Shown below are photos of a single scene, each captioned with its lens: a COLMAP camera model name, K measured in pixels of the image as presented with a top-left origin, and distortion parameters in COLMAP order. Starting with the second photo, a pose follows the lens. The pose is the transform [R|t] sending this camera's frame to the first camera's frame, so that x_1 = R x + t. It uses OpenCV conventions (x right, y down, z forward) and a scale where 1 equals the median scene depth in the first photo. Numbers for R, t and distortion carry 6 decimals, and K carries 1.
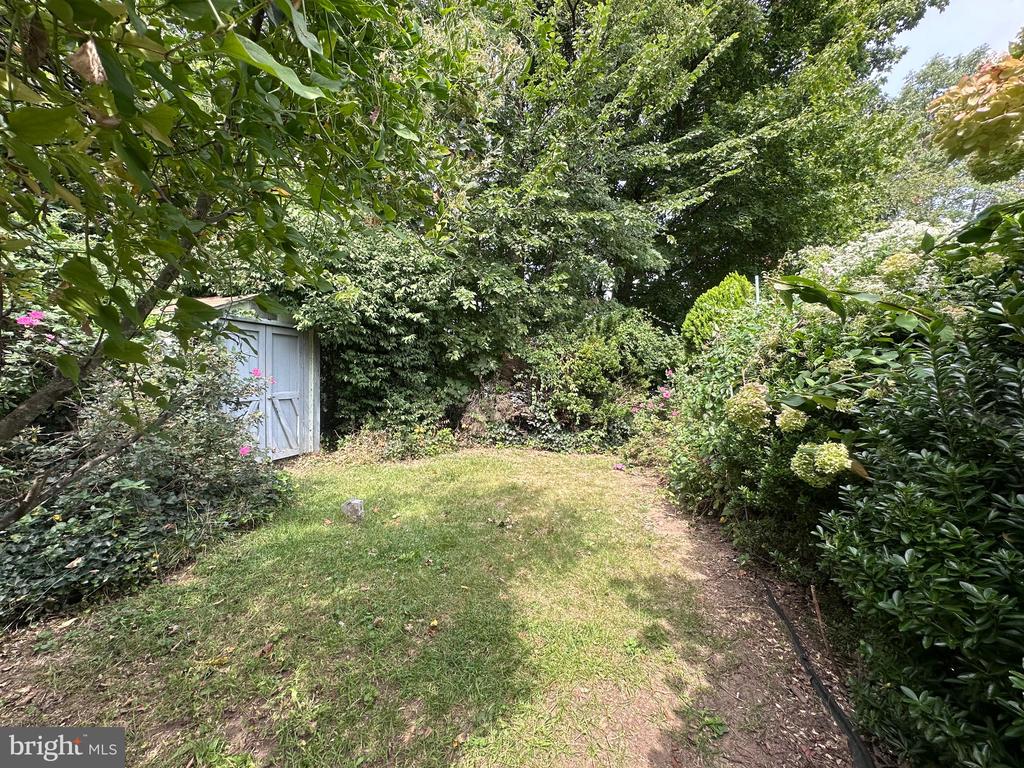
lens RADIAL K [[412.1, 0, 512.4], [0, 412.1, 383.2], [0, 0, 1]] dist [-0.006139, 0.000825]
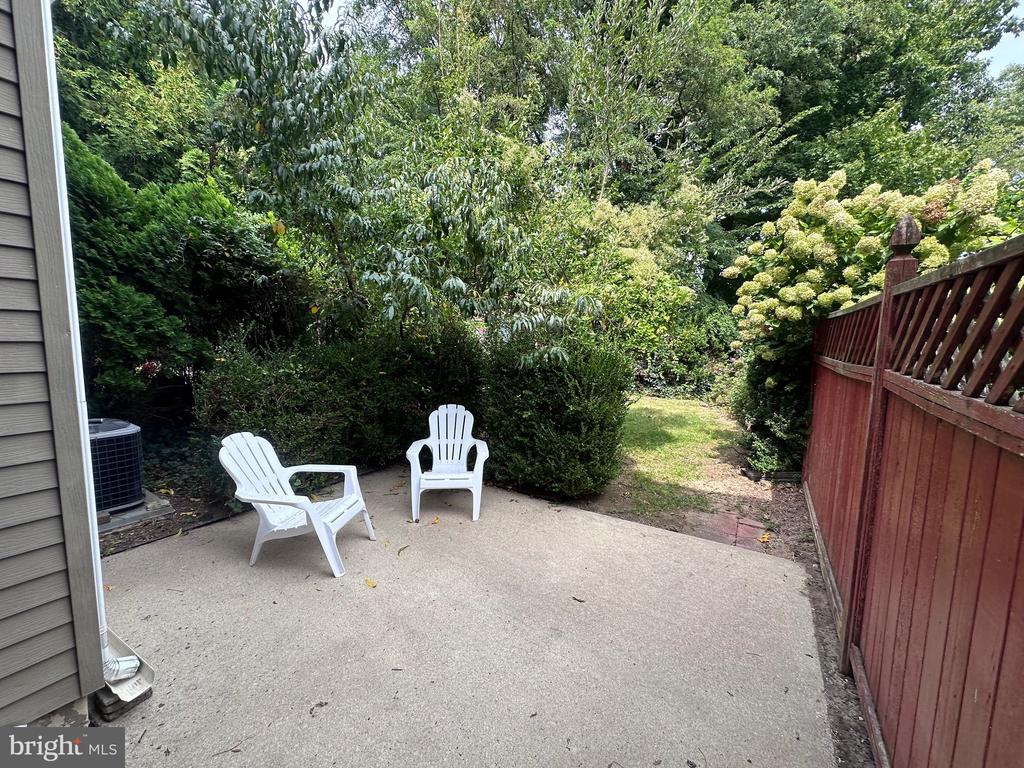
lens RADIAL K [[412.1, 0, 512.8], [0, 412.1, 383.9], [0, 0, 1]] dist [-0.006139, 0.000825]
pose [[0.984586, 0.024911, -0.173118, -0.191955], [-0.012148, 0.997155, 0.074398, 0.000277], [0.174479, -0.071148, 0.982087, -0.679213]]
